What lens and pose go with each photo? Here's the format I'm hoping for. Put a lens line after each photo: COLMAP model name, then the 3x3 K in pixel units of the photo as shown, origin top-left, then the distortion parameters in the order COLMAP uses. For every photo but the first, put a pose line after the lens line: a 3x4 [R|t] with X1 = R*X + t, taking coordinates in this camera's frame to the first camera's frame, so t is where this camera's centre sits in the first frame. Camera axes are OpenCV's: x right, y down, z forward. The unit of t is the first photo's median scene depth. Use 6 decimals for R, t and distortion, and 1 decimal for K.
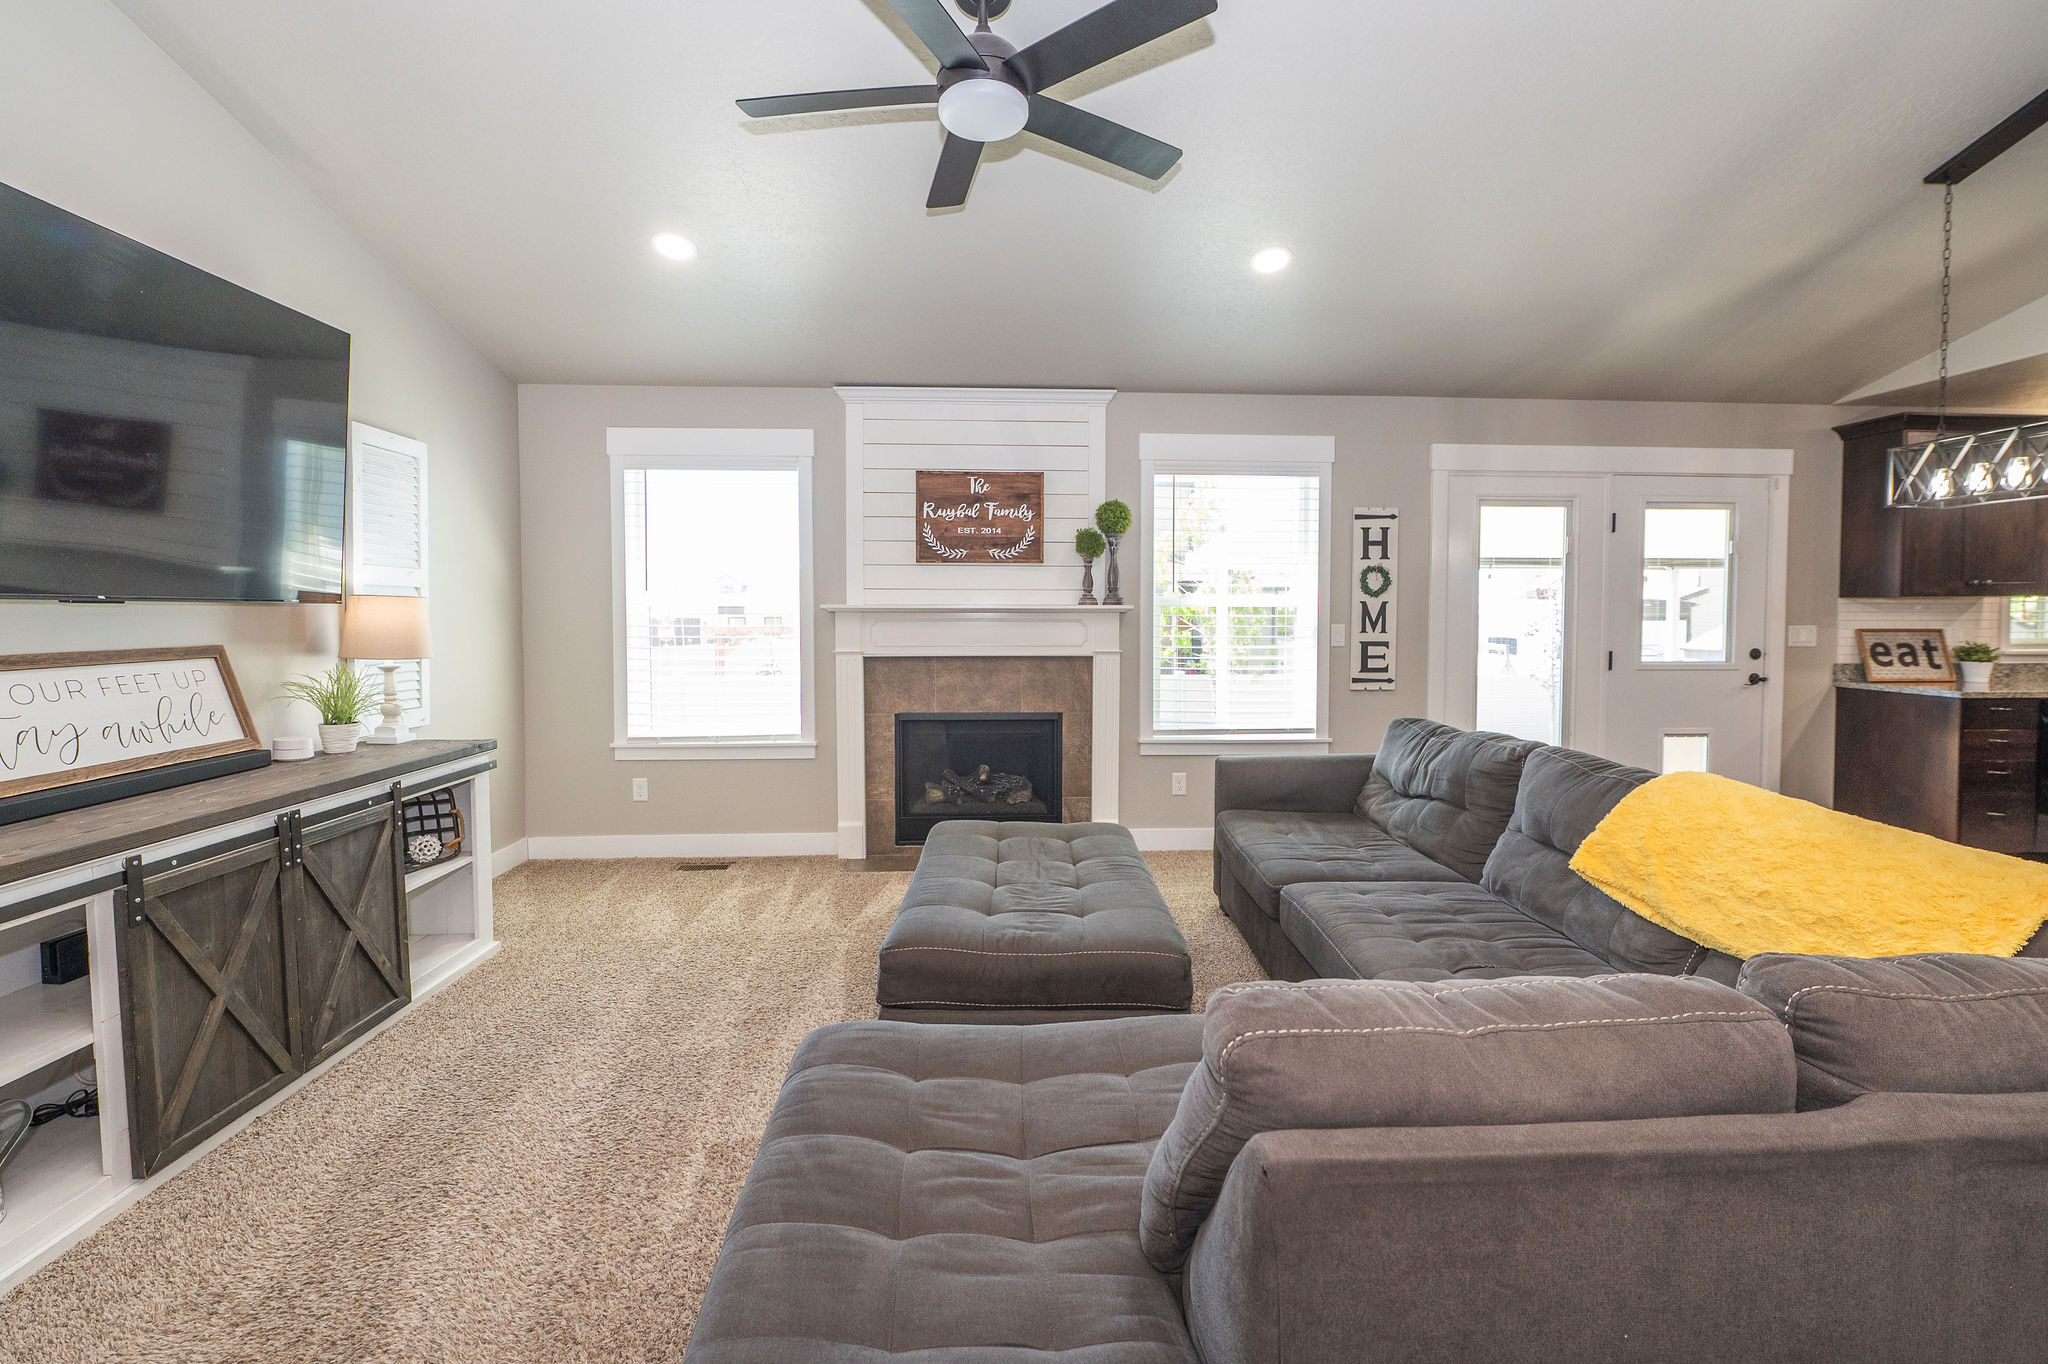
lens RADIAL K [[883.6, 0, 1003.6], [0, 883.6, 645.3], [0, 0, 1]] dist [-0.004256, -0.000539]
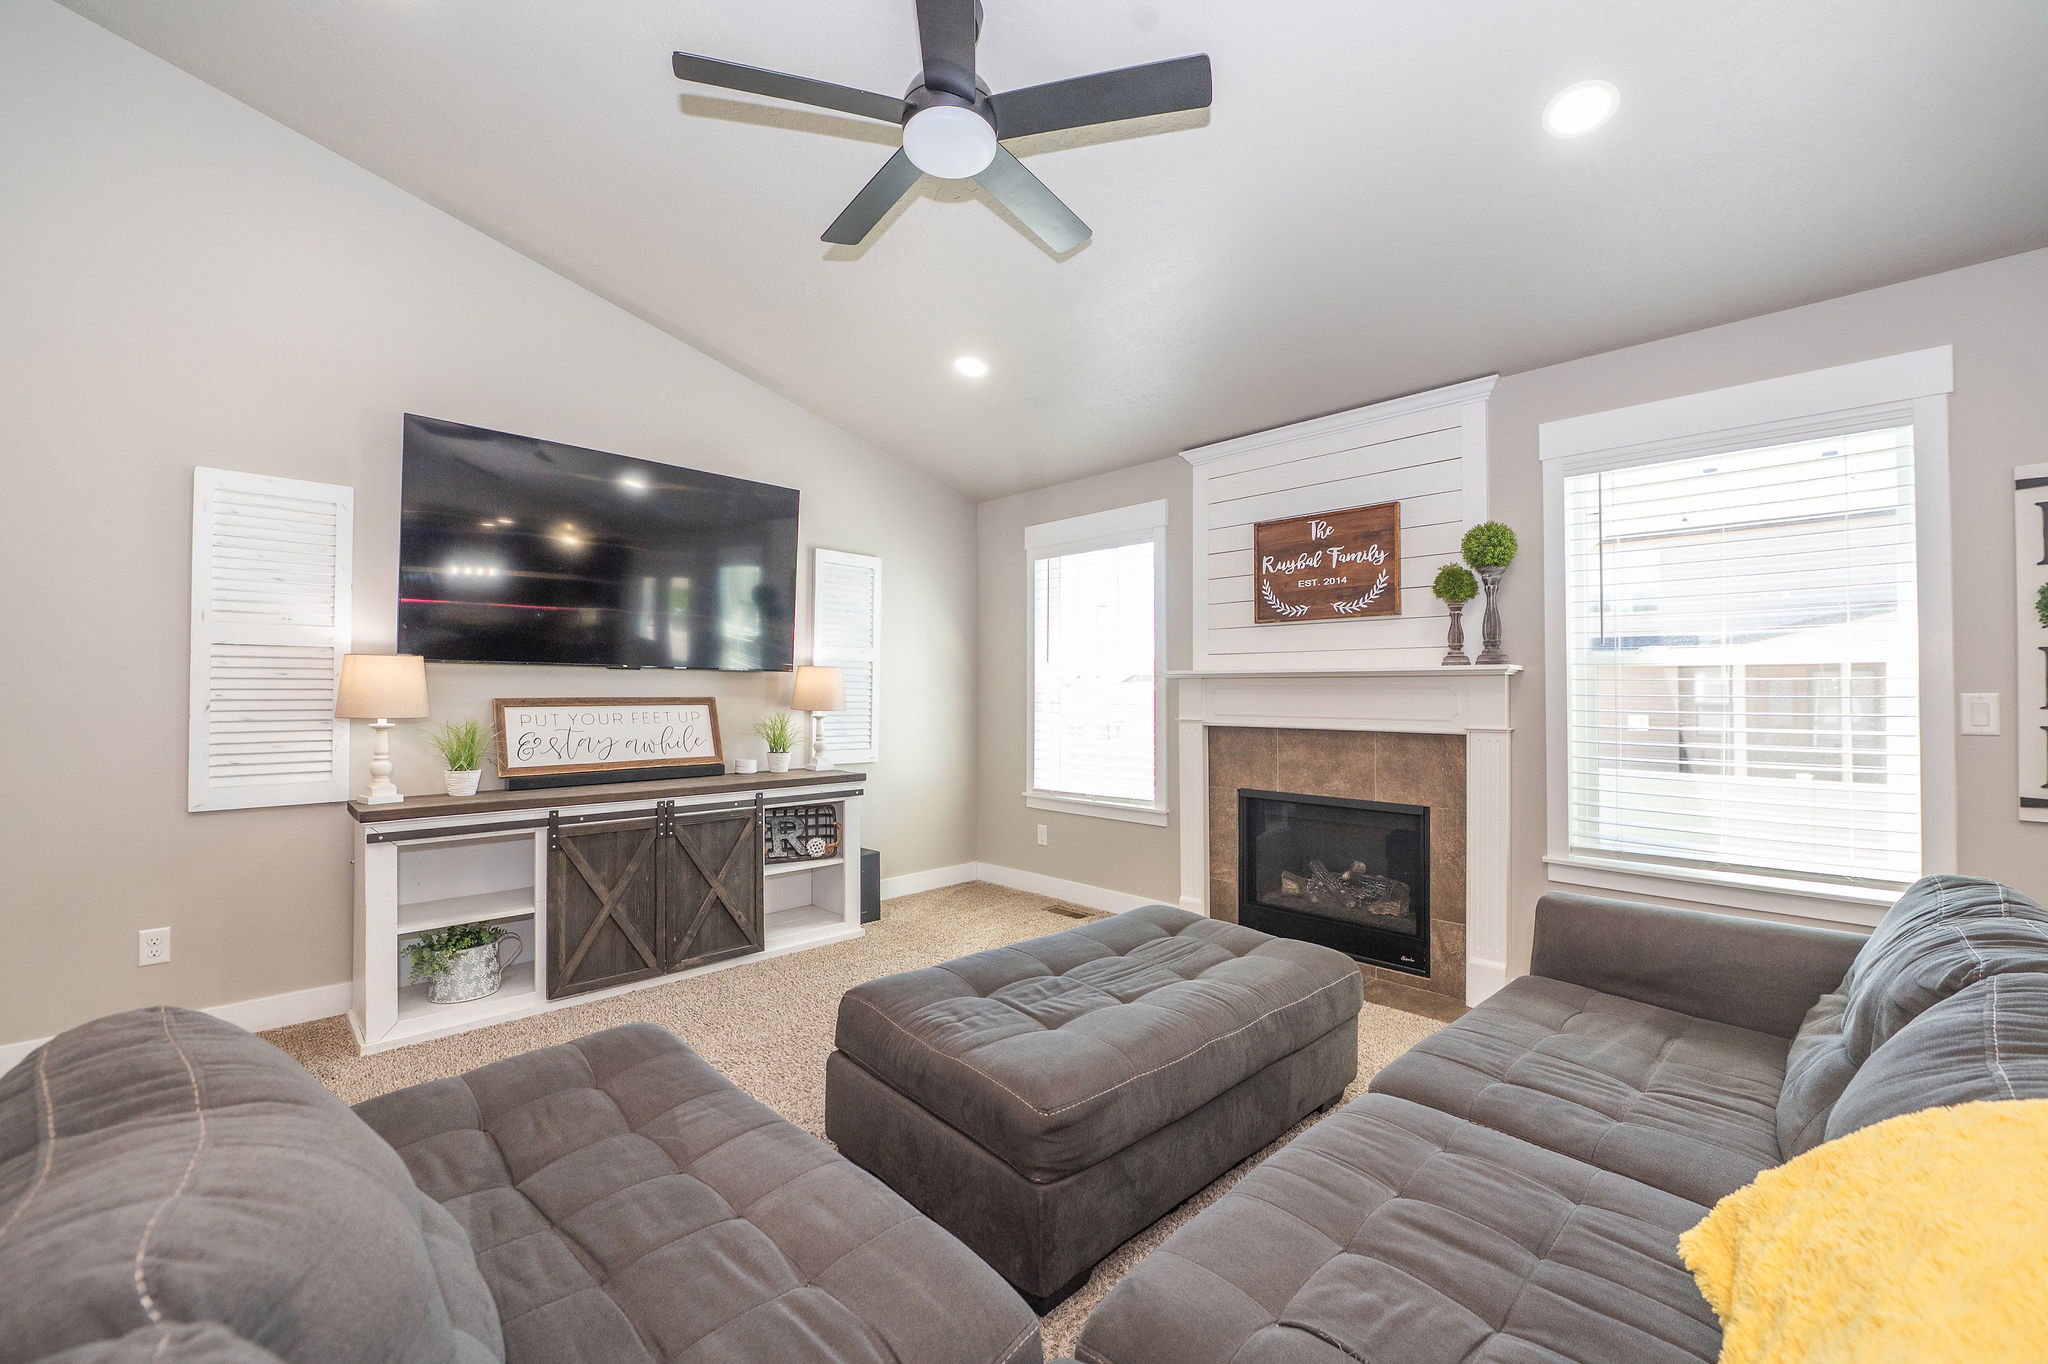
lens RADIAL K [[819.2, 0, 1018.4], [0, 819.2, 682.0], [0, 0, 1]] dist [-0.006854, -0.000633]
pose [[0.667061, -0.007678, -0.744964, 0.366274], [-0.033525, 0.998625, -0.040312, 0.008647], [0.744249, 0.051866, 0.665886, 0.259817]]
